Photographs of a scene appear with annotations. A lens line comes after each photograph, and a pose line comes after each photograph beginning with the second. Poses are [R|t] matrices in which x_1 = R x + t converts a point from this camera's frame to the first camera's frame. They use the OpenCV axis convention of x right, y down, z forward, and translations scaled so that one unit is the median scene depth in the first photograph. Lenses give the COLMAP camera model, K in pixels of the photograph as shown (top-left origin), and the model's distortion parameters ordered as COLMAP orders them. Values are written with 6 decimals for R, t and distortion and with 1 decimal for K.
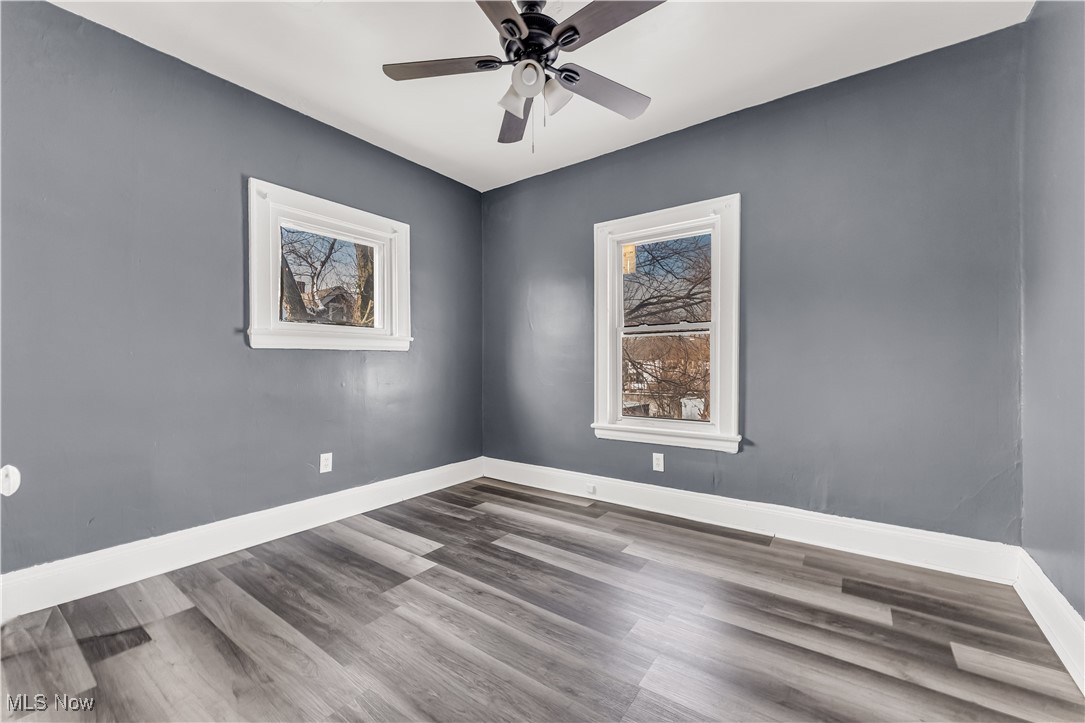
lens RADIAL K [[438.9, 0, 539.8], [0, 438.9, 360.5], [0, 0, 1]] dist [-0.002201, -0.000665]
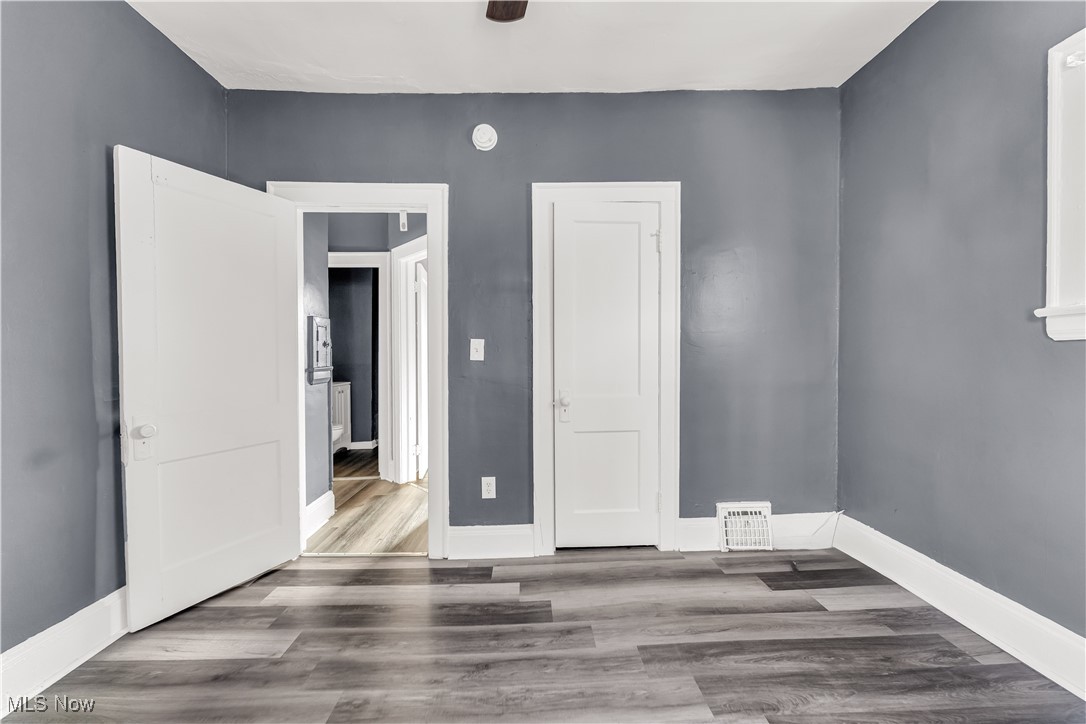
lens RADIAL K [[439.3, 0, 541.7], [0, 439.3, 359.8], [0, 0, 1]] dist [-0.002201, -0.000665]
pose [[-0.786914, 0.017188, -0.616823, 0.354105], [0.006126, 0.999780, 0.020045, -0.031956], [0.617032, 0.011995, -0.786846, 1.501634]]
